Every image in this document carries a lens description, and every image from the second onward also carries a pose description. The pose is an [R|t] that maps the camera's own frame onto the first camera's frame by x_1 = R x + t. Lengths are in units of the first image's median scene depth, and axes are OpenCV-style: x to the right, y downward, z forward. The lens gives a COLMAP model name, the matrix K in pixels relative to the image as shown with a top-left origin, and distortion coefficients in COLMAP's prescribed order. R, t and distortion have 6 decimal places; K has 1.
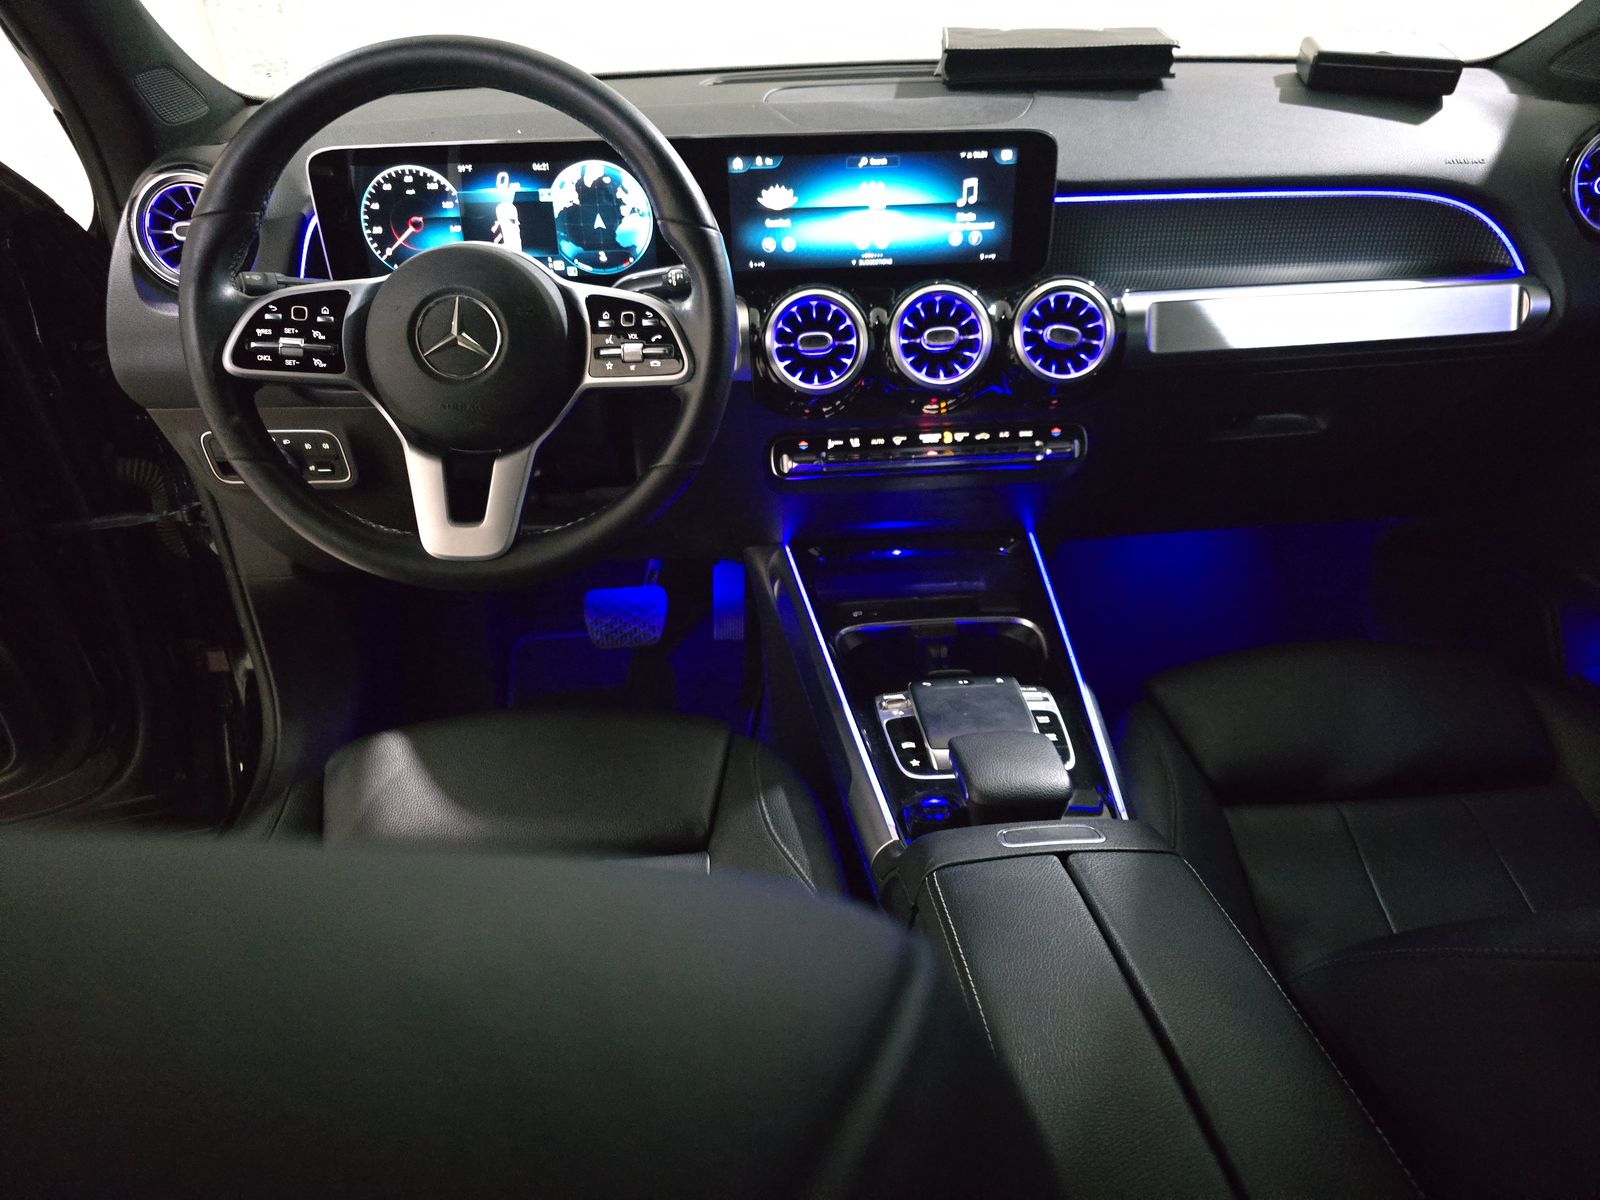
lens RADIAL K [[1076.6, 0, 795.5], [0, 1076.6, 601.7], [0, 0, 1]] dist [0.021445, -0.023753]
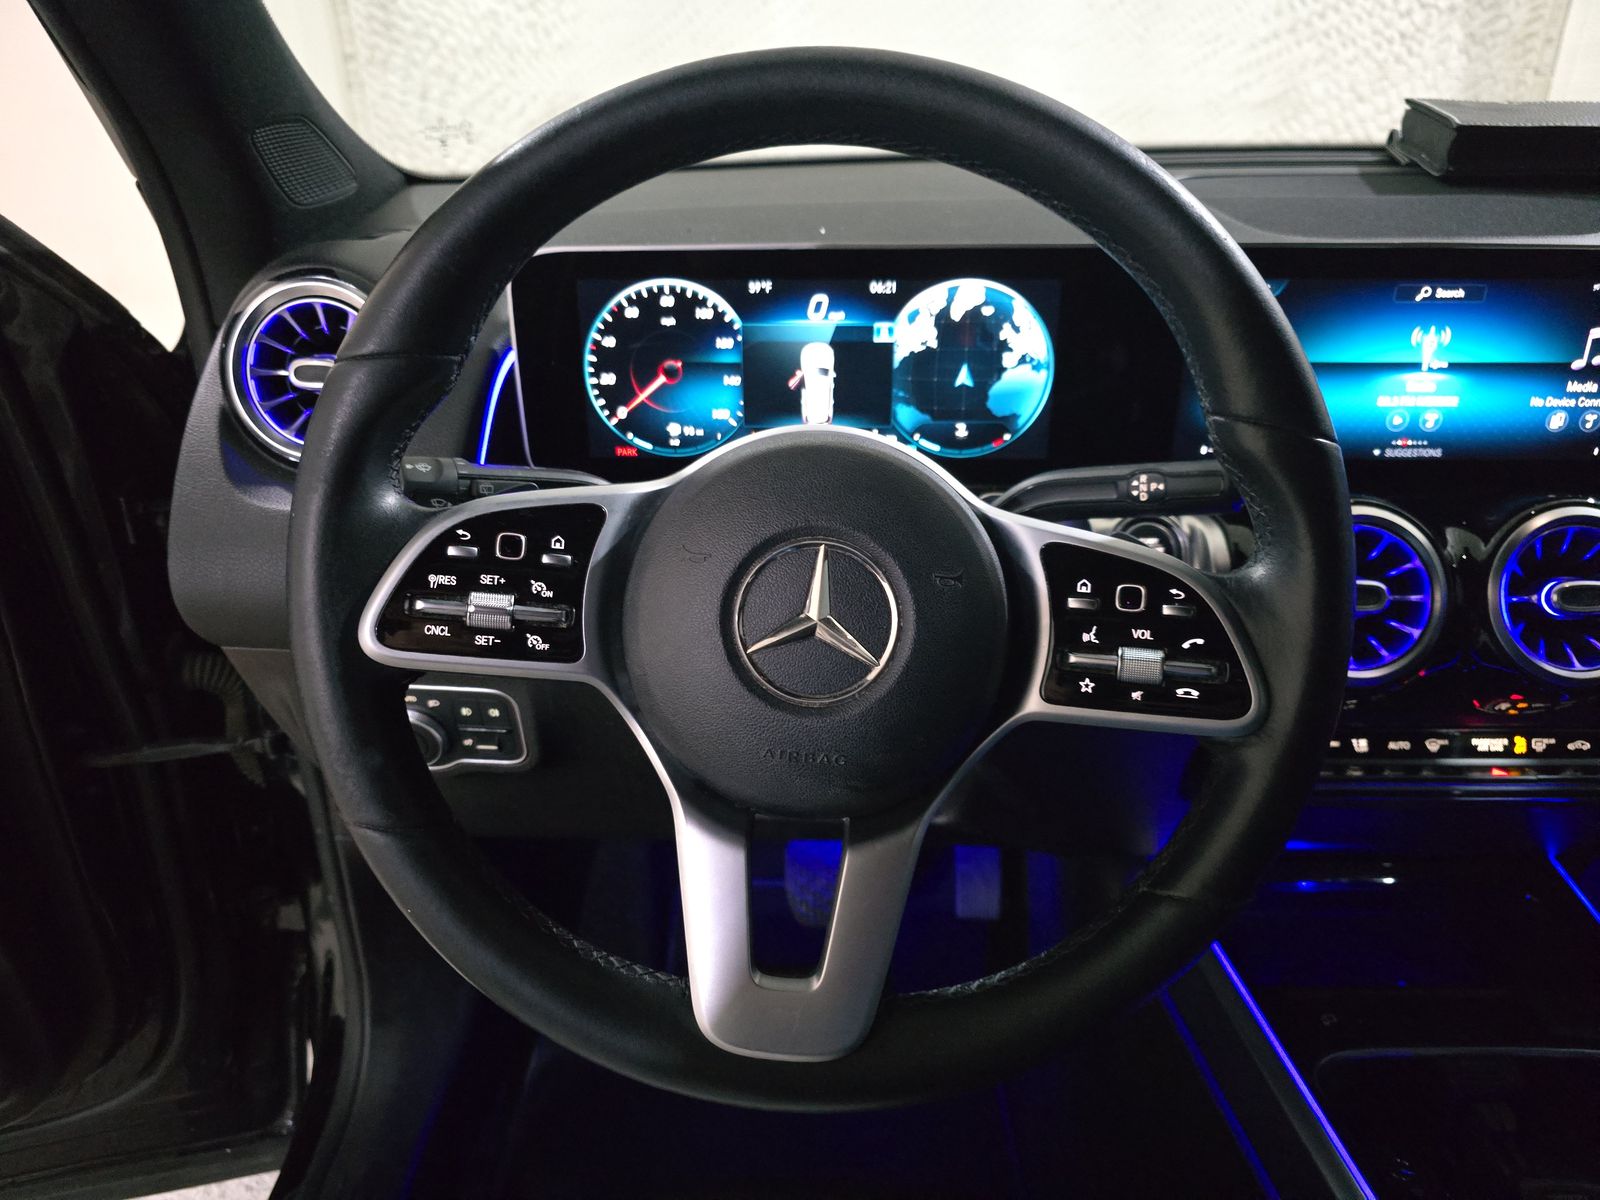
lens RADIAL K [[1076.6, 0, 793.2], [0, 1076.6, 601.8], [0, 0, 1]] dist [0.021445, -0.023753]
pose [[0.997056, 0.045897, -0.061426, -0.239502], [-0.051227, 0.994783, -0.088214, -0.168563], [0.057057, 0.091101, 0.994206, 0.405445]]
